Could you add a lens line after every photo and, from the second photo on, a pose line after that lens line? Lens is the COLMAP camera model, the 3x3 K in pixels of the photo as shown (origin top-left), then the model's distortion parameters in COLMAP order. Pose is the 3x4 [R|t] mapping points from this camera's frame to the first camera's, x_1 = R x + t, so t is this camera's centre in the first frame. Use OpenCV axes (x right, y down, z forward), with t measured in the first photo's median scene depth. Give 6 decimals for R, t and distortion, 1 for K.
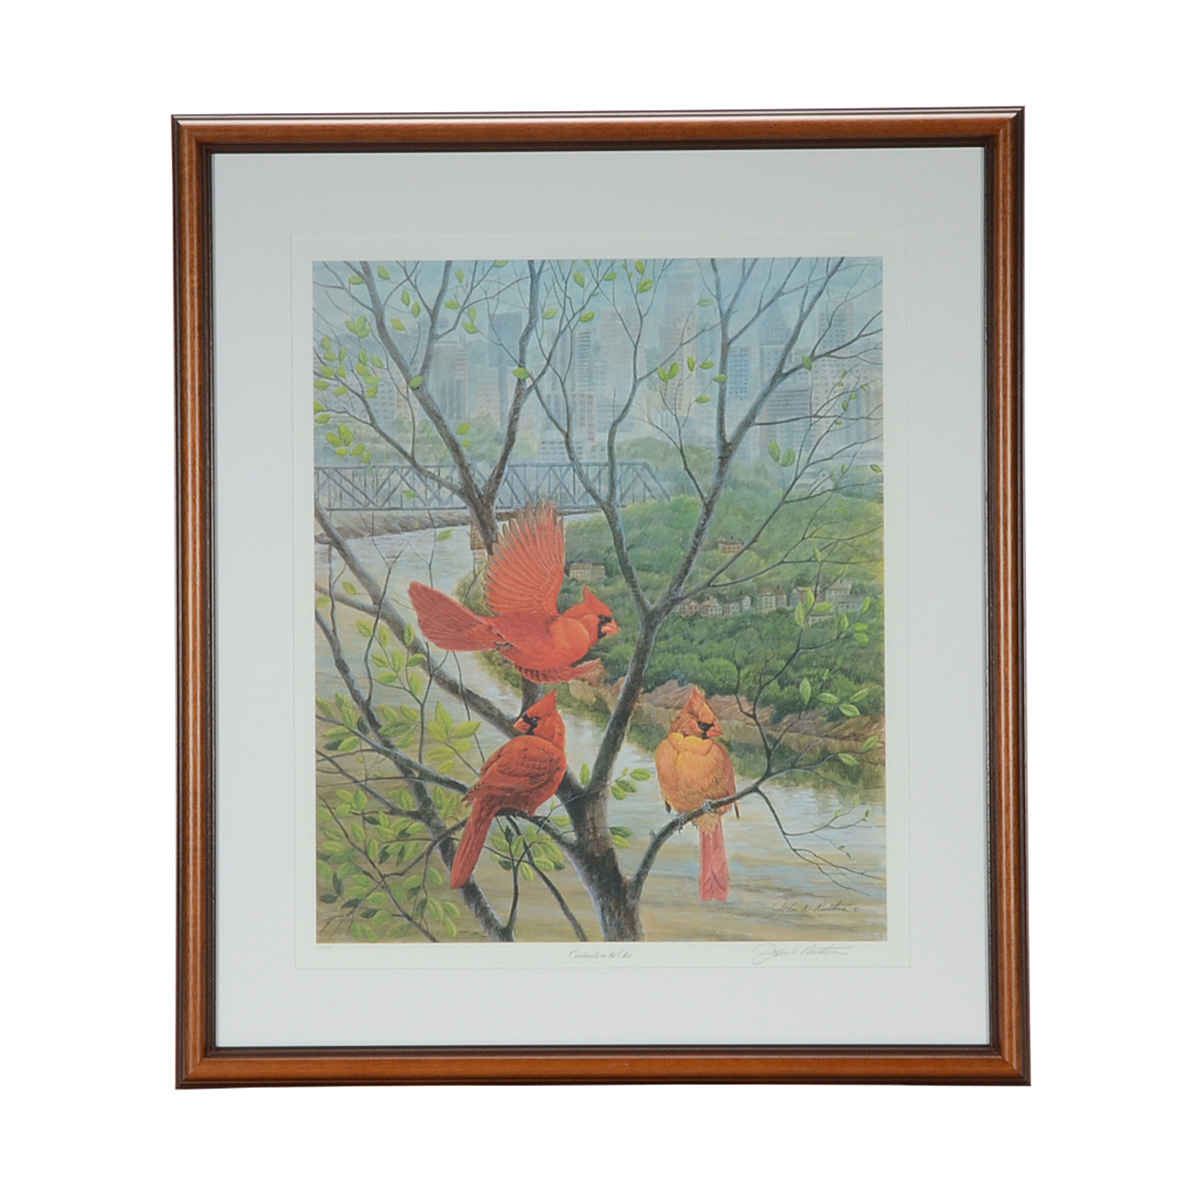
lens RADIAL K [[4530.0, 0, 601.1], [0, 4530.0, 596.9], [0, 0, 1]] dist [0.273501, 0.000000]
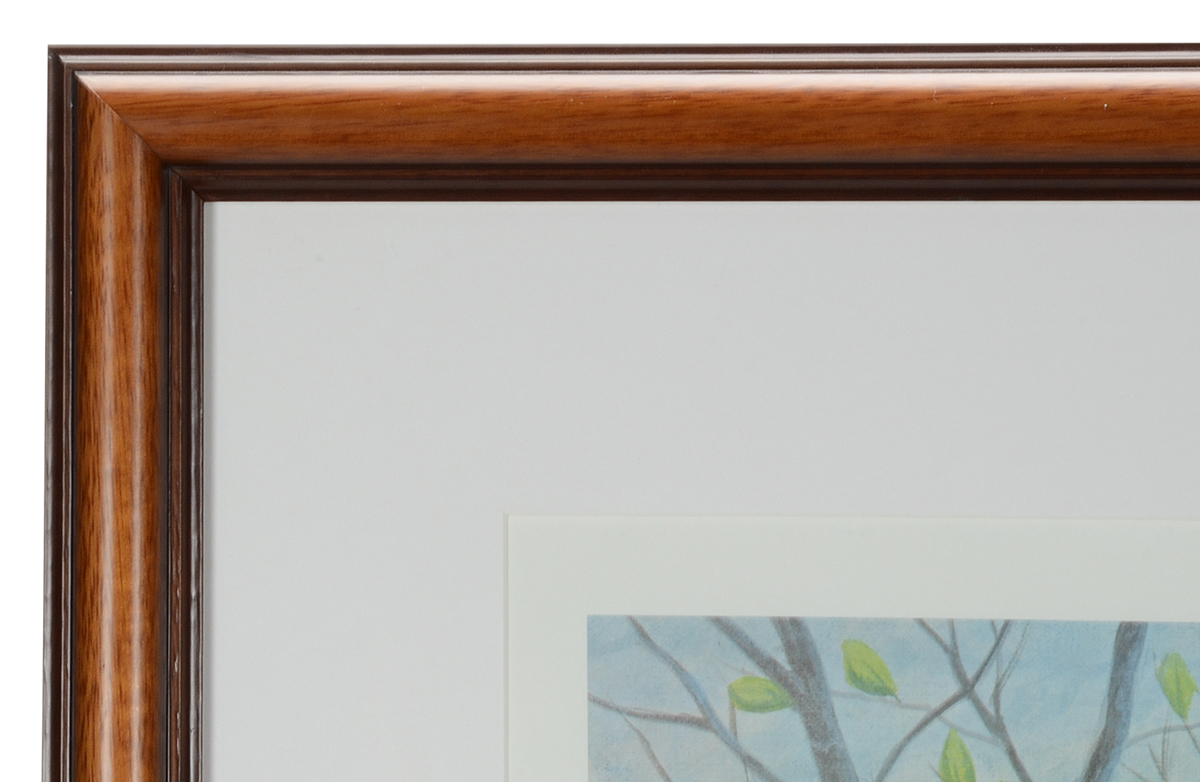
lens RADIAL K [[5597.3, 0, 600.0], [0, 5597.3, 390.7], [0, 0, 1]] dist [-0.342013, 0.000000]
pose [[0.999912, 0.007474, -0.010962, -0.059734], [-0.008084, 0.998360, -0.056681, -0.068963], [0.010520, 0.056764, 0.998332, 0.685065]]
